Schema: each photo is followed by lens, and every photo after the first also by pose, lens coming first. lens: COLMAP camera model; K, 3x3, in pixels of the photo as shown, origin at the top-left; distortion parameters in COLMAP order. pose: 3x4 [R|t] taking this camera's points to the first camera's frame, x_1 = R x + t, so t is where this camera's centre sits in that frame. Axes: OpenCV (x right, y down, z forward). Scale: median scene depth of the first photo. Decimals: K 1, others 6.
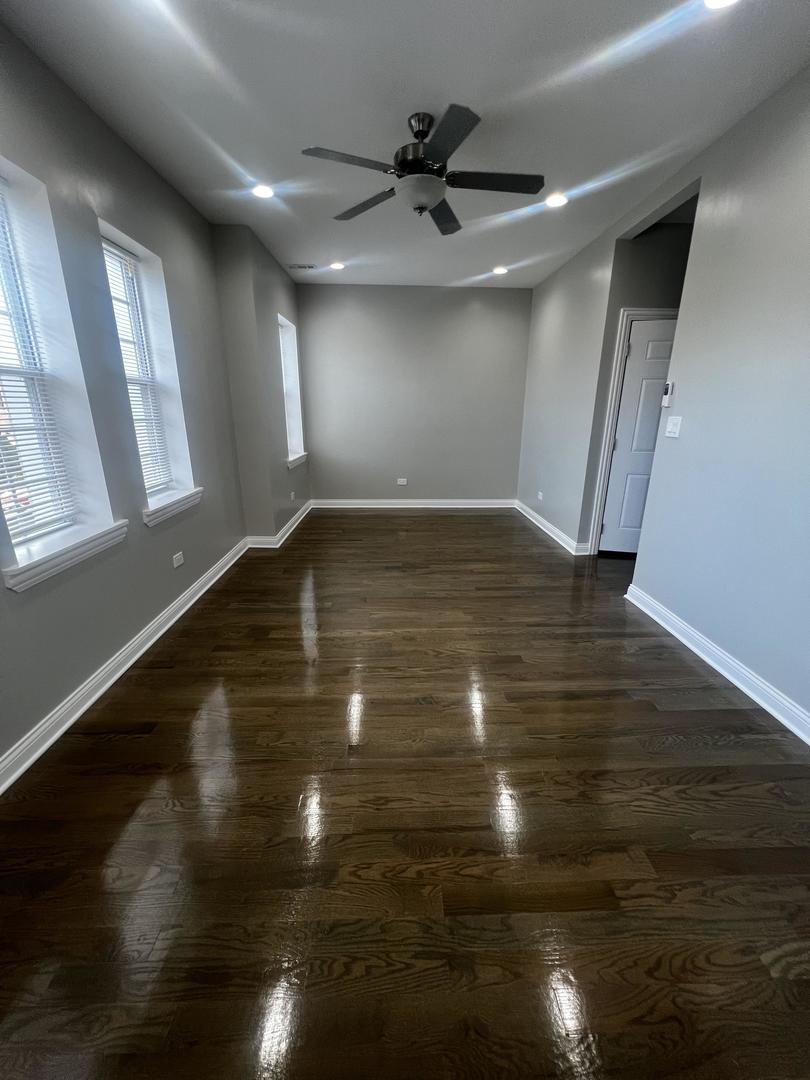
lens RADIAL K [[431.2, 0, 405.5], [0, 431.2, 542.6], [0, 0, 1]] dist [-0.000526, 0.001282]
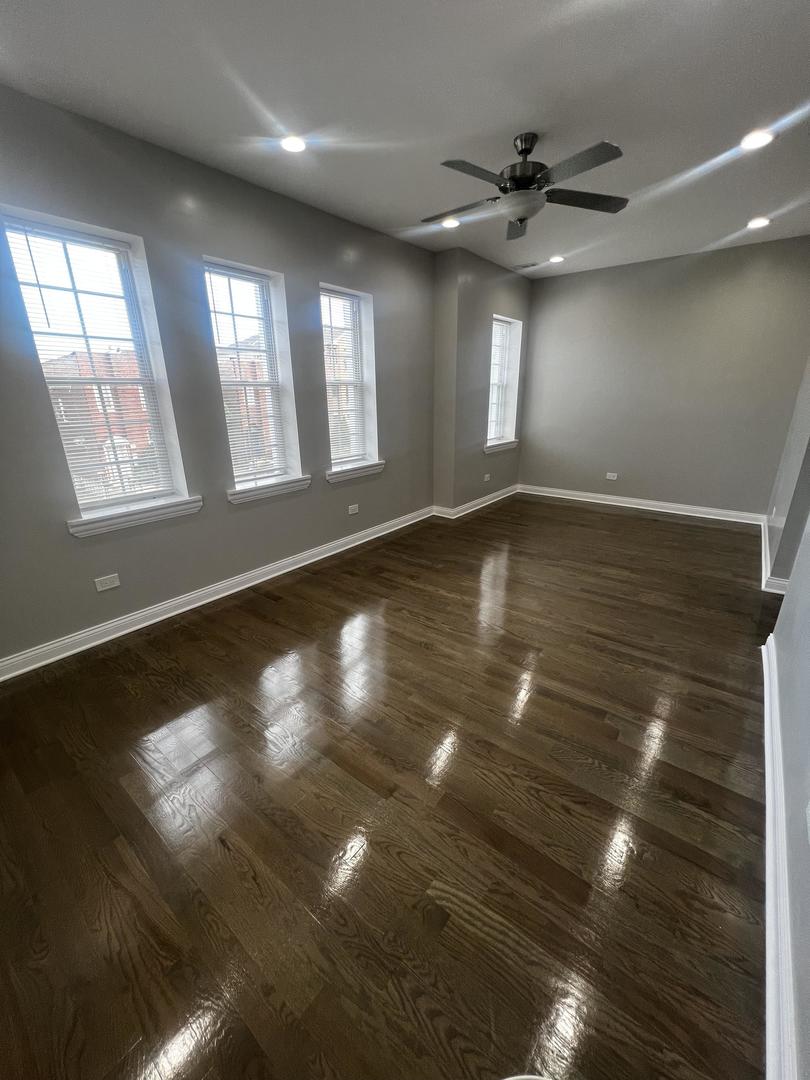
lens RADIAL K [[431.2, 0, 410.4], [0, 431.2, 544.9], [0, 0, 1]] dist [-0.000526, 0.001282]
pose [[0.767422, 0.202347, -0.608374, 0.453940], [-0.179692, 0.978742, 0.098863, -0.018134], [0.615446, 0.033451, 0.787469, -0.002718]]
